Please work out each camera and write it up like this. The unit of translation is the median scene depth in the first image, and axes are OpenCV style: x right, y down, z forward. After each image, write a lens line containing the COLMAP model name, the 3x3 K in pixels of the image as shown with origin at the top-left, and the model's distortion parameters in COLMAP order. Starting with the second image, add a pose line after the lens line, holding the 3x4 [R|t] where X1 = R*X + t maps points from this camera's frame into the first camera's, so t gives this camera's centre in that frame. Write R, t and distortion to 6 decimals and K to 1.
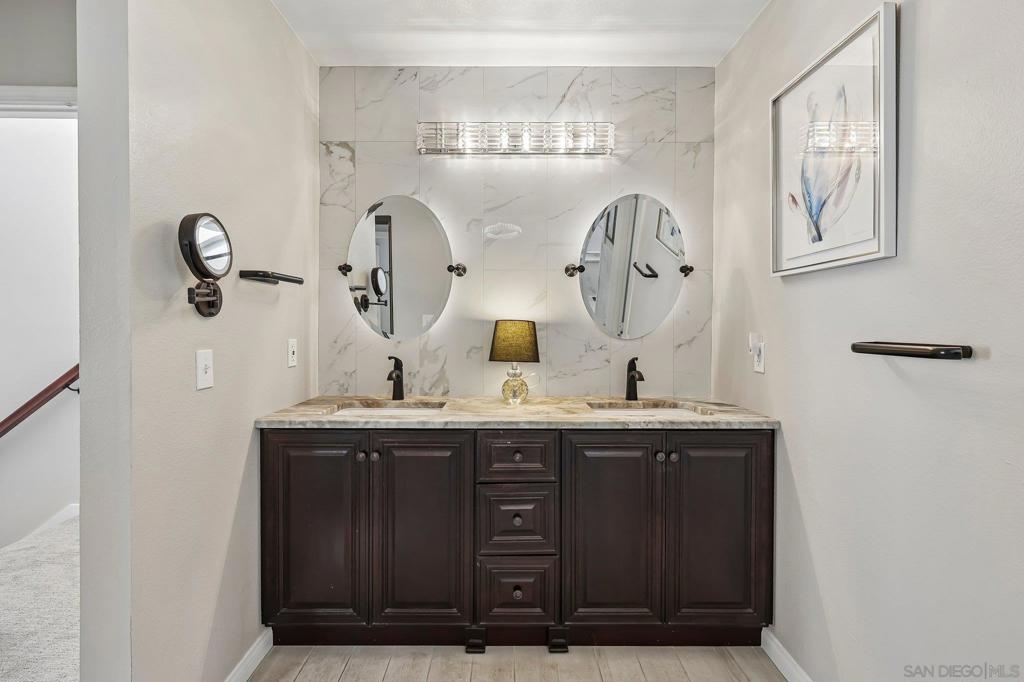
lens RADIAL K [[454.4, 0, 509.5], [0, 454.4, 327.5], [0, 0, 1]] dist [-0.010361, -0.000683]
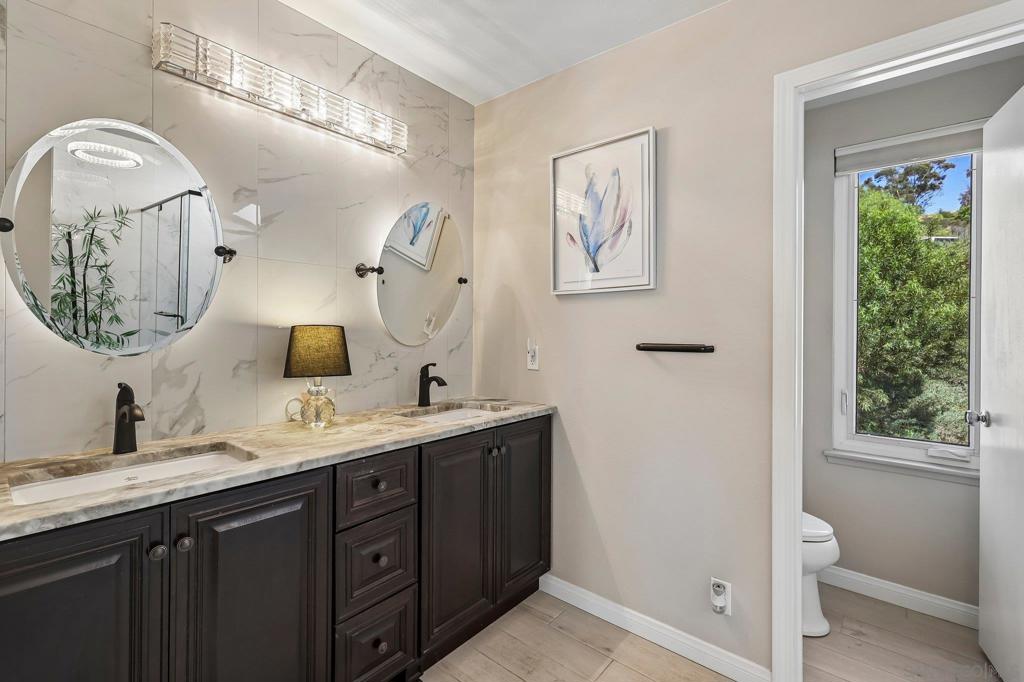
lens RADIAL K [[454.4, 0, 509.5], [0, 454.4, 327.5], [0, 0, 1]] dist [-0.010361, -0.000683]
pose [[0.641311, 0.008876, 0.767230, -0.412236], [0.000446, 0.999929, -0.011941, -0.002436], [-0.767281, 0.008000, 0.641261, 0.226013]]
